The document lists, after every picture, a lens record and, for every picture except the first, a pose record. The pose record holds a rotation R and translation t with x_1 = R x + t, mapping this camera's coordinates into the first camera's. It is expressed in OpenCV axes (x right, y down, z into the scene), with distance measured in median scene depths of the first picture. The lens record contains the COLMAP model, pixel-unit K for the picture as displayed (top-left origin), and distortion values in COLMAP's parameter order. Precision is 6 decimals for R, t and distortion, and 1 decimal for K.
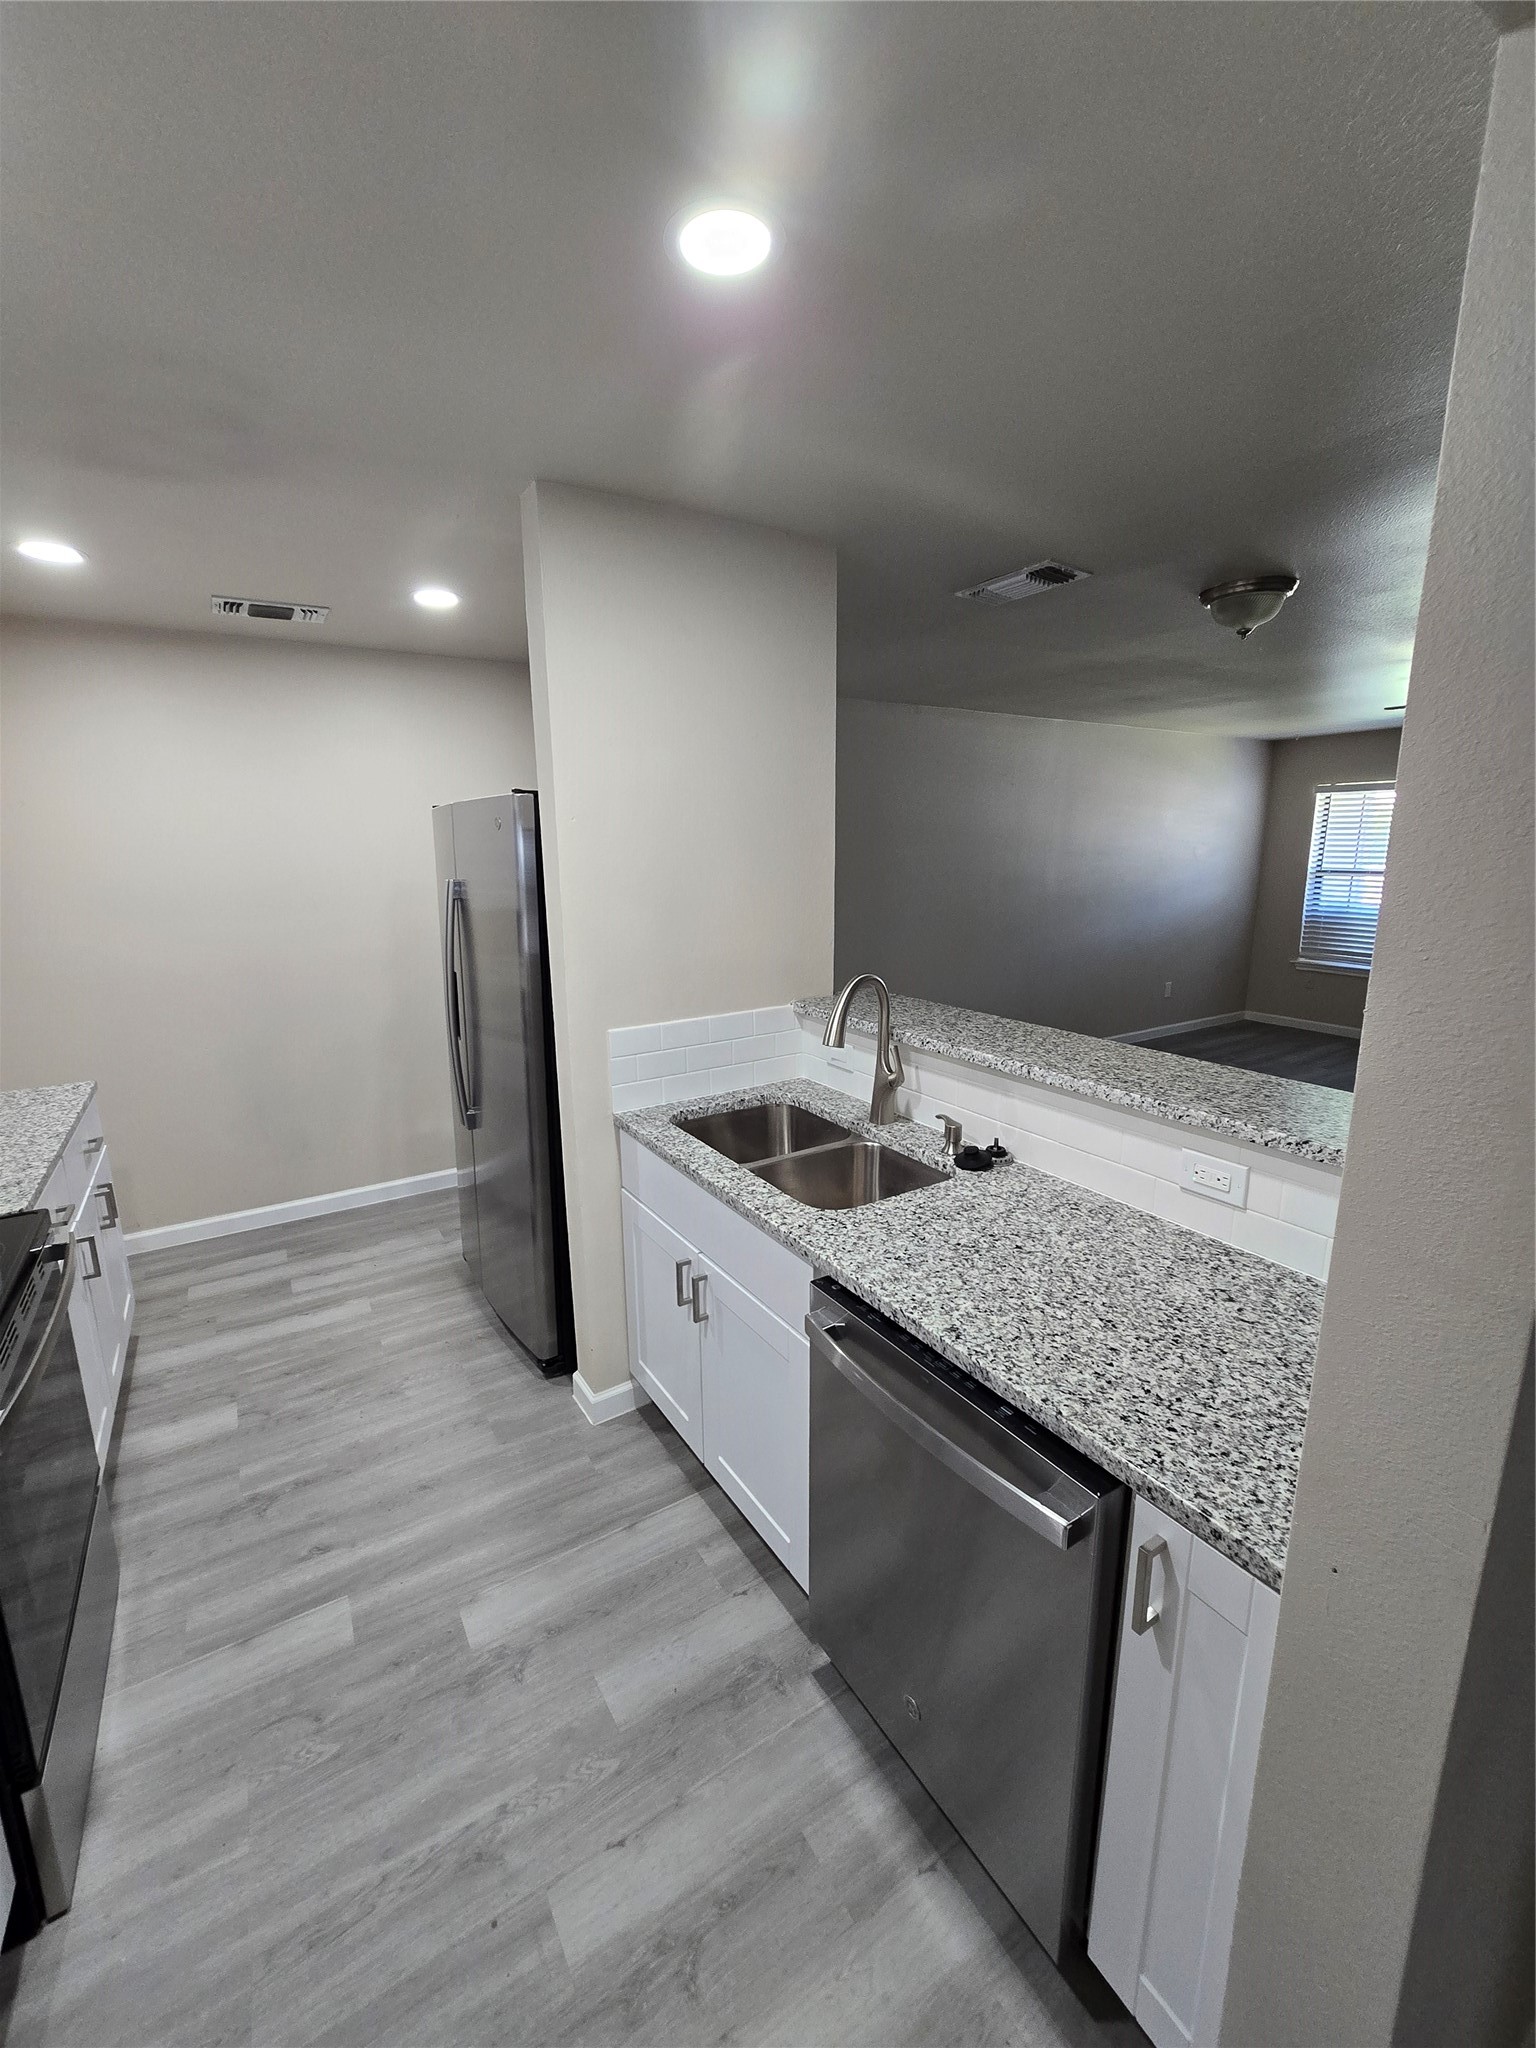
lens RADIAL K [[841.0, 0, 753.5], [0, 841.0, 1027.3], [0, 0, 1]] dist [-0.002948, 0.002638]
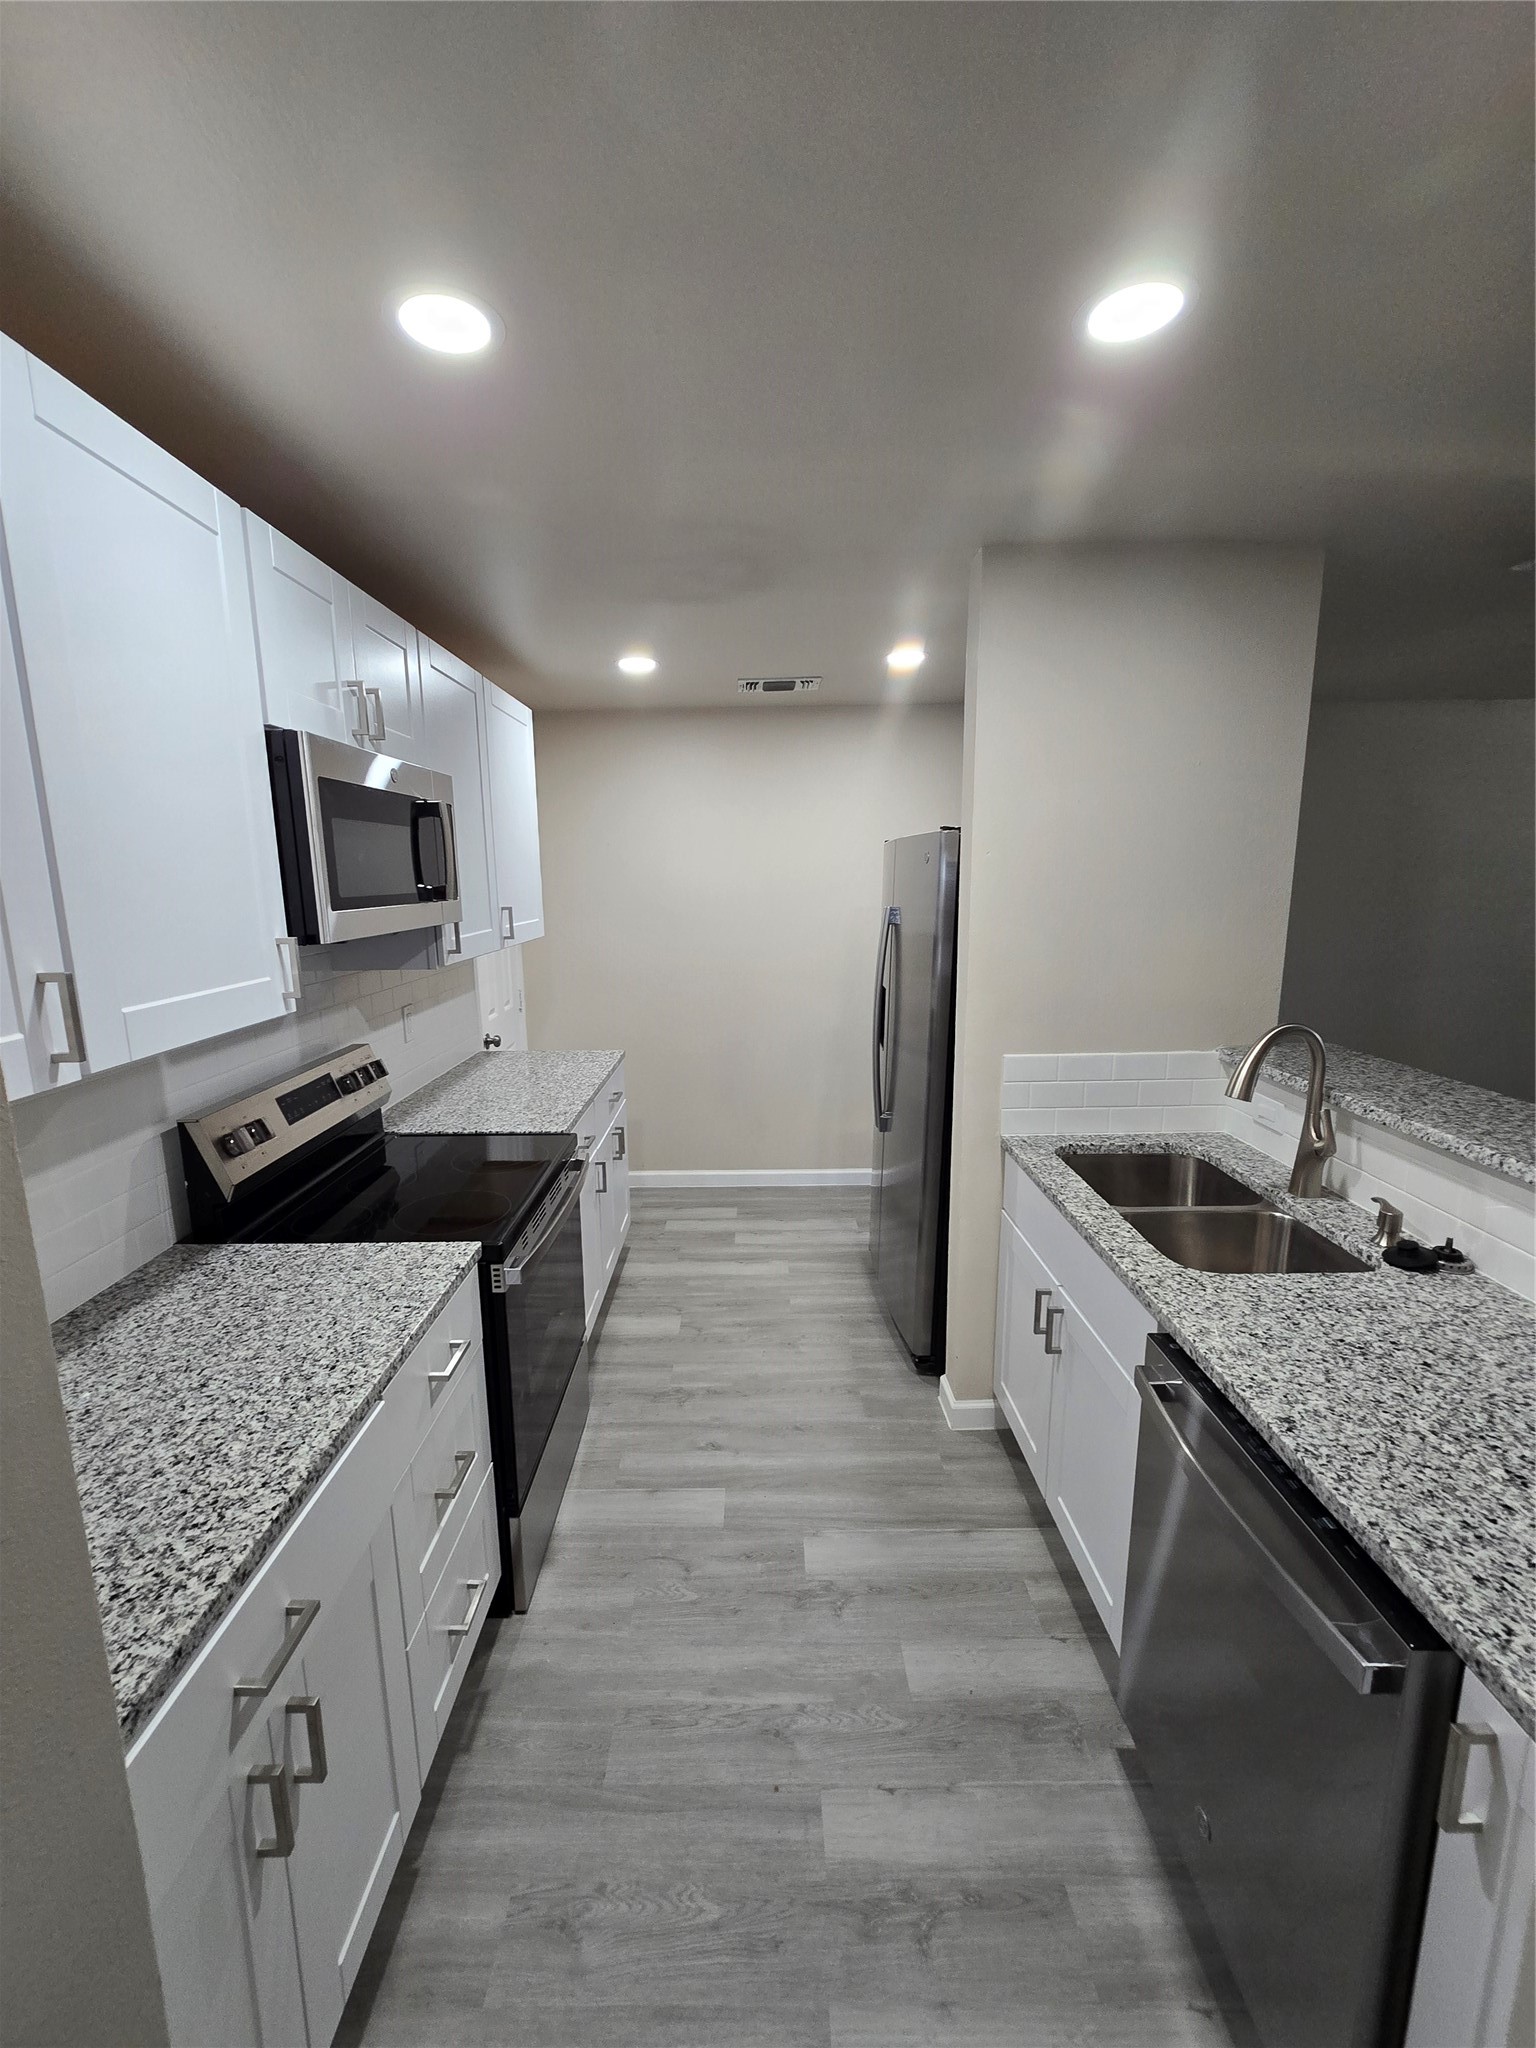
lens RADIAL K [[837.8, 0, 755.6], [0, 837.8, 1029.8], [0, 0, 1]] dist [-0.000608, 0.000224]
pose [[0.850721, 0.098090, -0.516383, 0.109655], [-0.111531, 0.993748, 0.005025, 0.001876], [0.513648, 0.053318, 0.856343, -0.051712]]
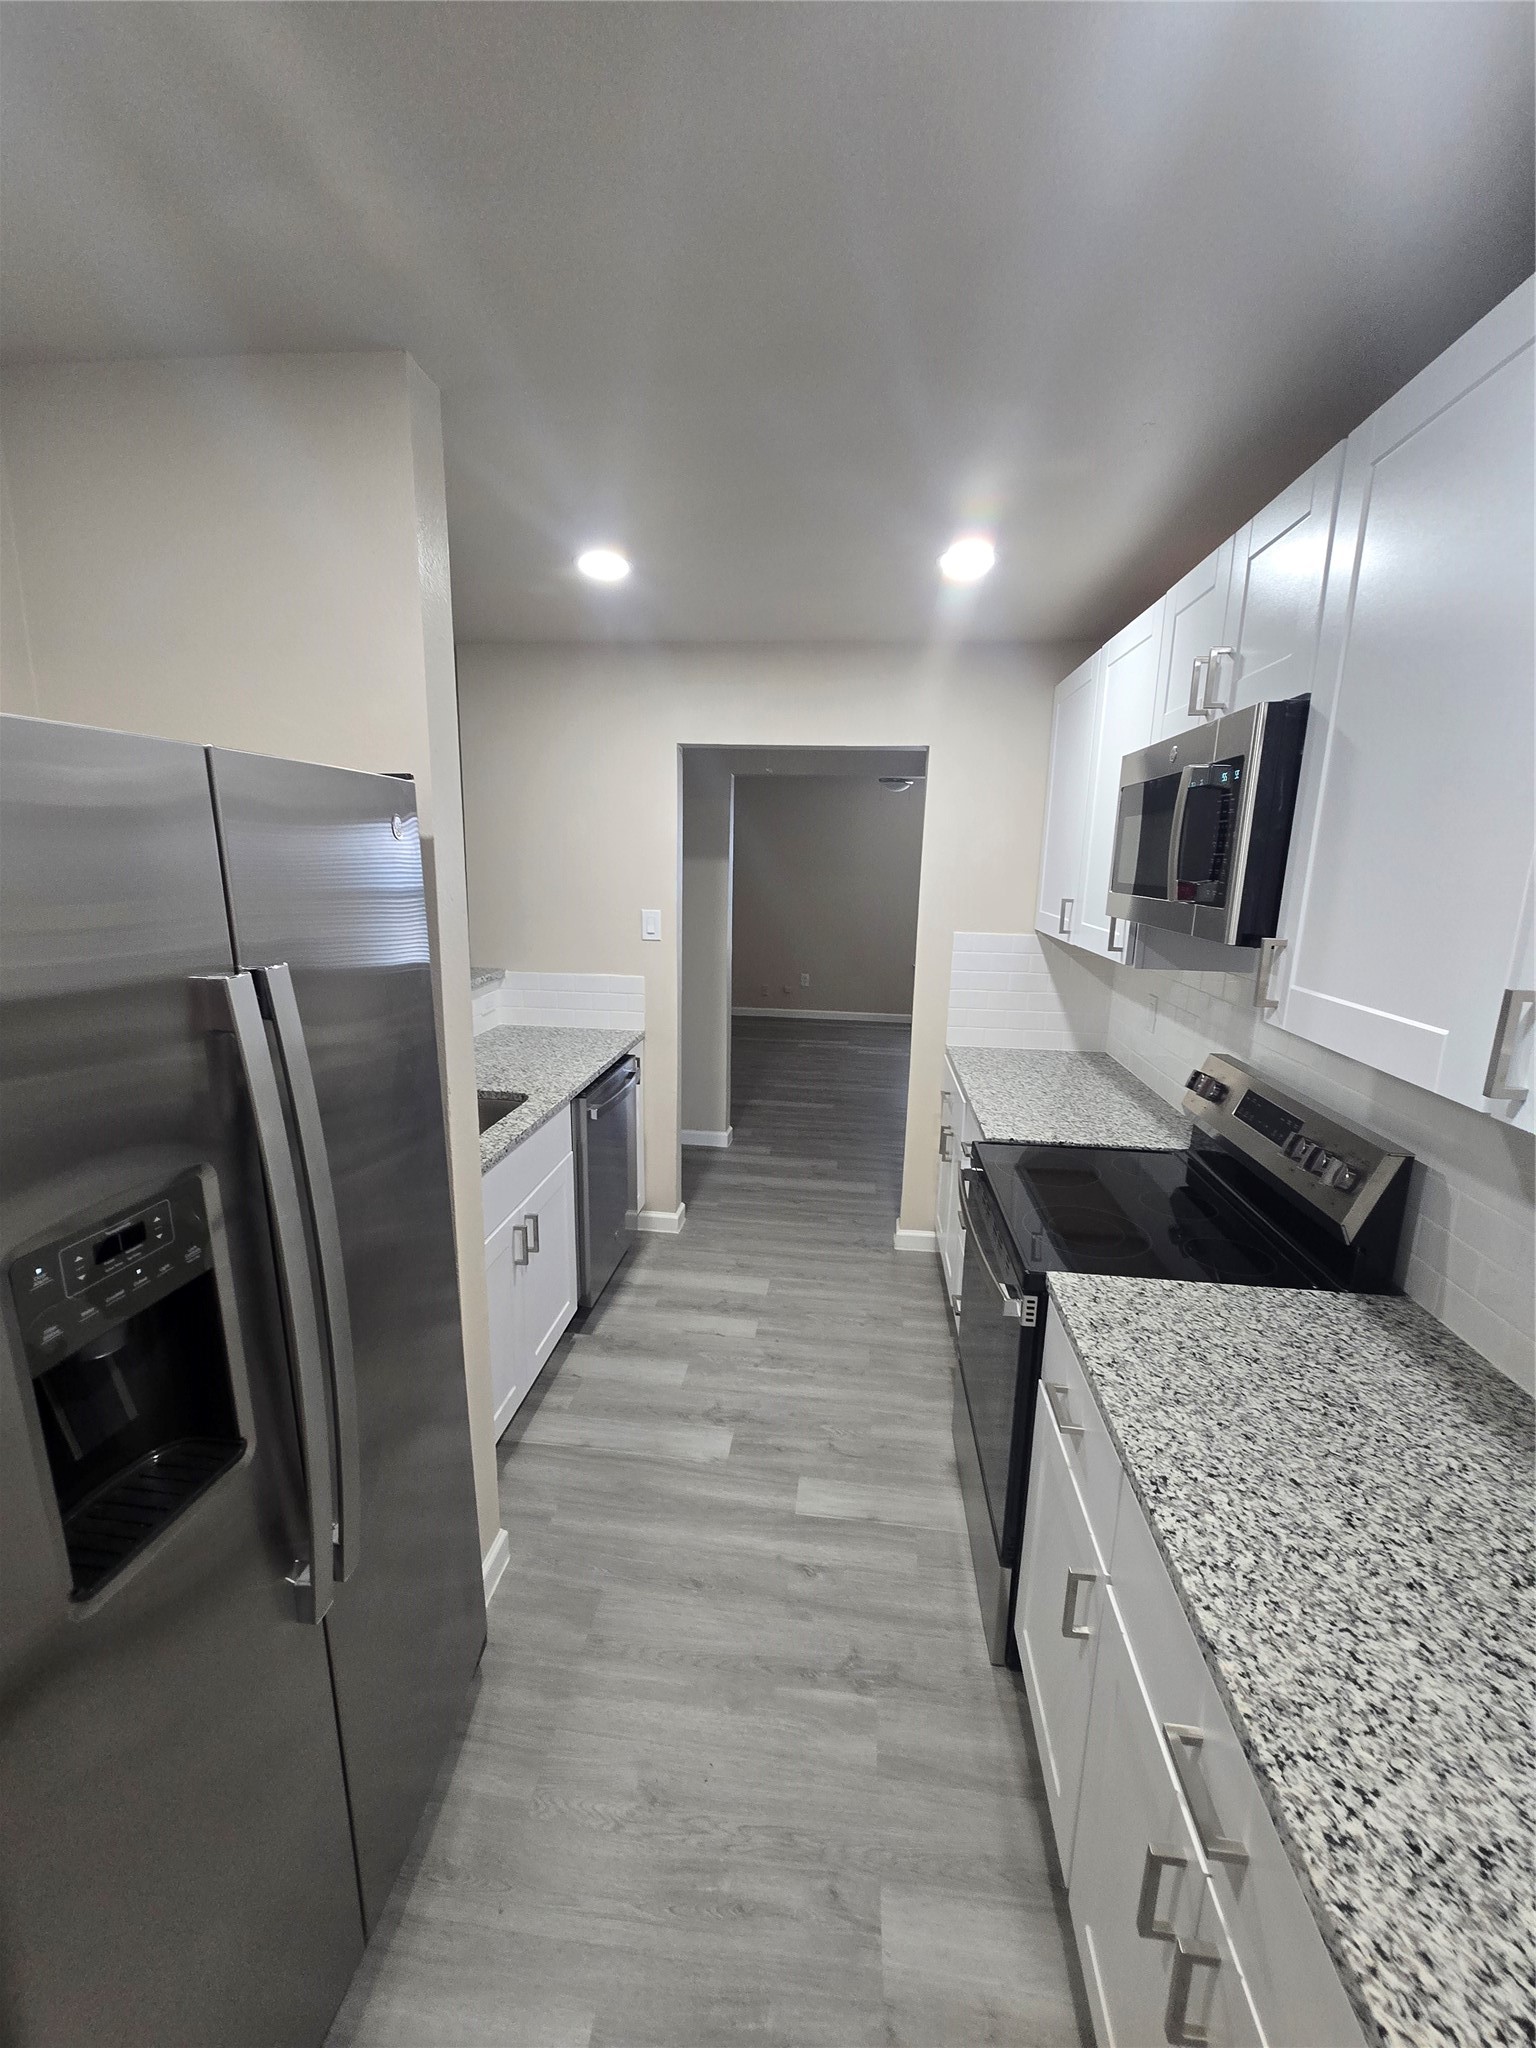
lens RADIAL K [[841.0, 0, 753.5], [0, 841.0, 1027.3], [0, 0, 1]] dist [-0.002948, 0.002638]
pose [[-0.779206, -0.130136, 0.613109, -0.987945], [0.125537, 0.925980, 0.356091, -0.336210], [-0.614067, 0.354436, -0.705192, 1.503922]]
